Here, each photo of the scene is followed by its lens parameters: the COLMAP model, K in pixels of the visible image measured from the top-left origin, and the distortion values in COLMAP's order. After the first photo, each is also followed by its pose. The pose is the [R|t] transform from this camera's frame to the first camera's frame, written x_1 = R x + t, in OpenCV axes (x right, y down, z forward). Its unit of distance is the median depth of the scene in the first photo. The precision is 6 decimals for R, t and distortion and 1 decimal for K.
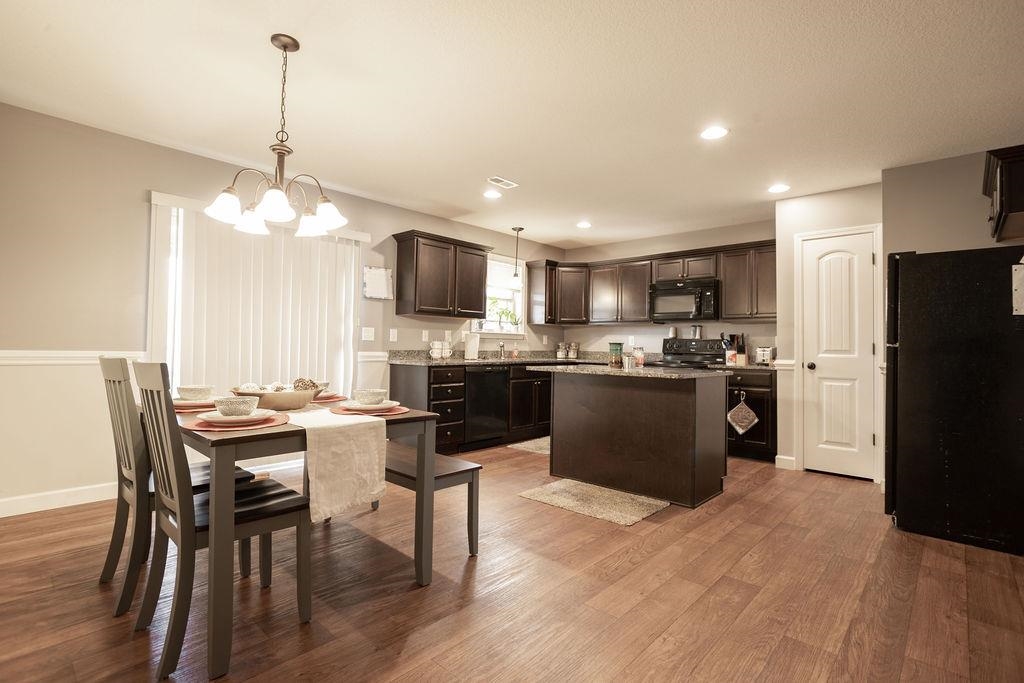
lens RADIAL K [[489.7, 0, 512.9], [0, 489.7, 334.5], [0, 0, 1]] dist [-0.001174, 0.000856]
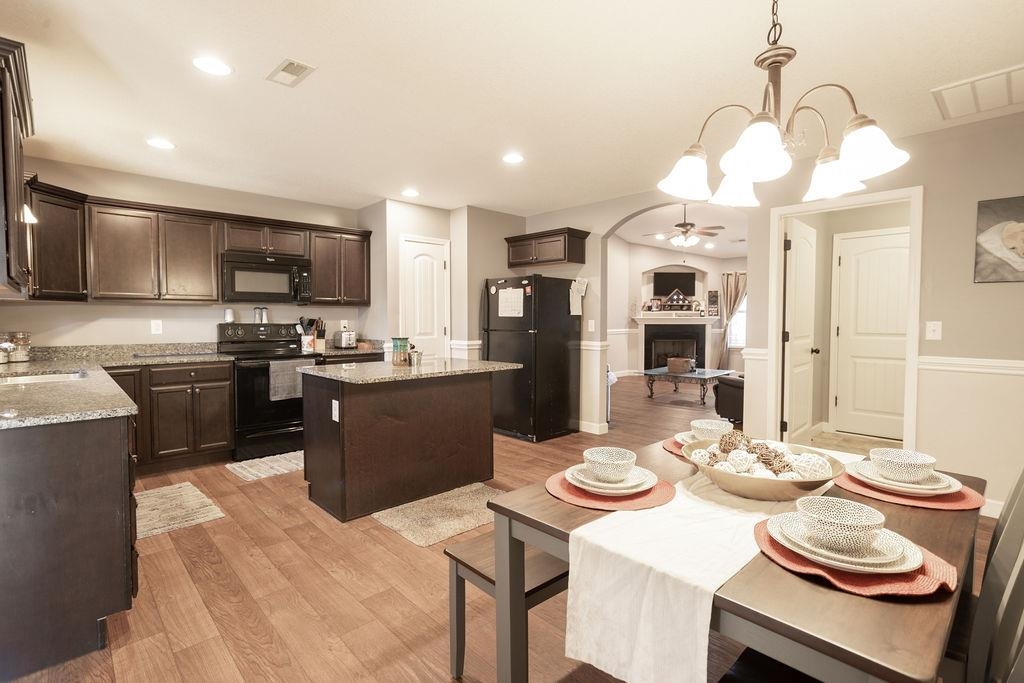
lens RADIAL K [[489.7, 0, 512.9], [0, 489.7, 334.5], [0, 0, 1]] dist [-0.001174, 0.000856]
pose [[0.073721, -0.050904, 0.995979, -0.602279], [-0.025147, 0.998284, 0.052883, -0.037638], [-0.996962, -0.028945, 0.072315, 0.684936]]
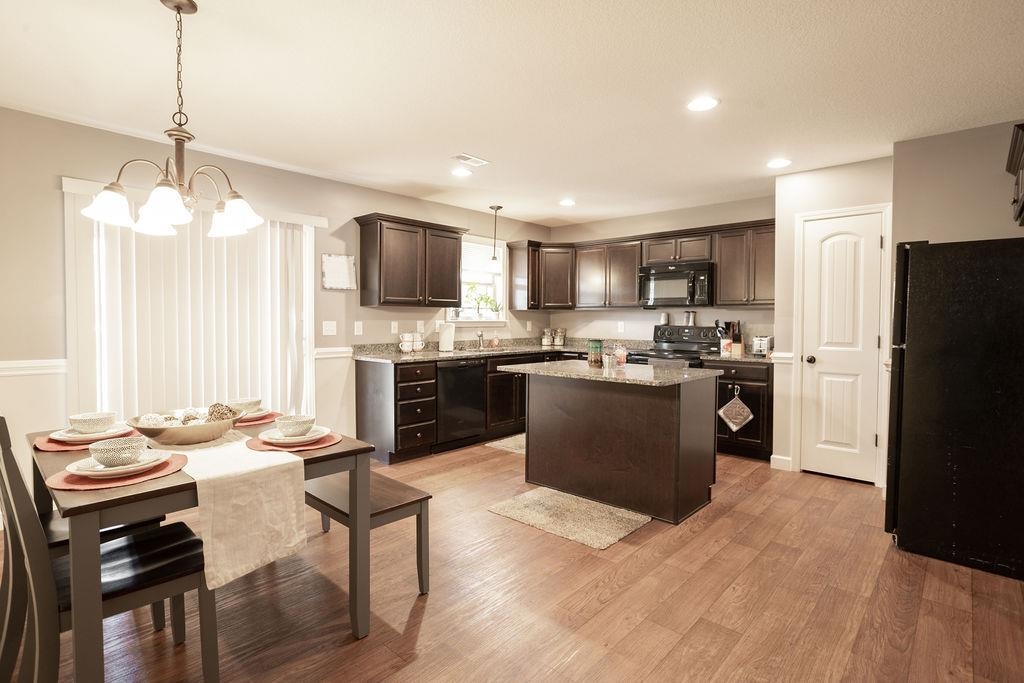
lens RADIAL K [[505.5, 0, 513.0], [0, 505.5, 334.4], [0, 0, 1]] dist [-0.001103, 0.000696]
pose [[0.999930, -0.011220, 0.003782, 0.050021], [0.010996, 0.998442, 0.054698, -0.042009], [-0.004390, -0.054652, 0.998496, 0.061558]]
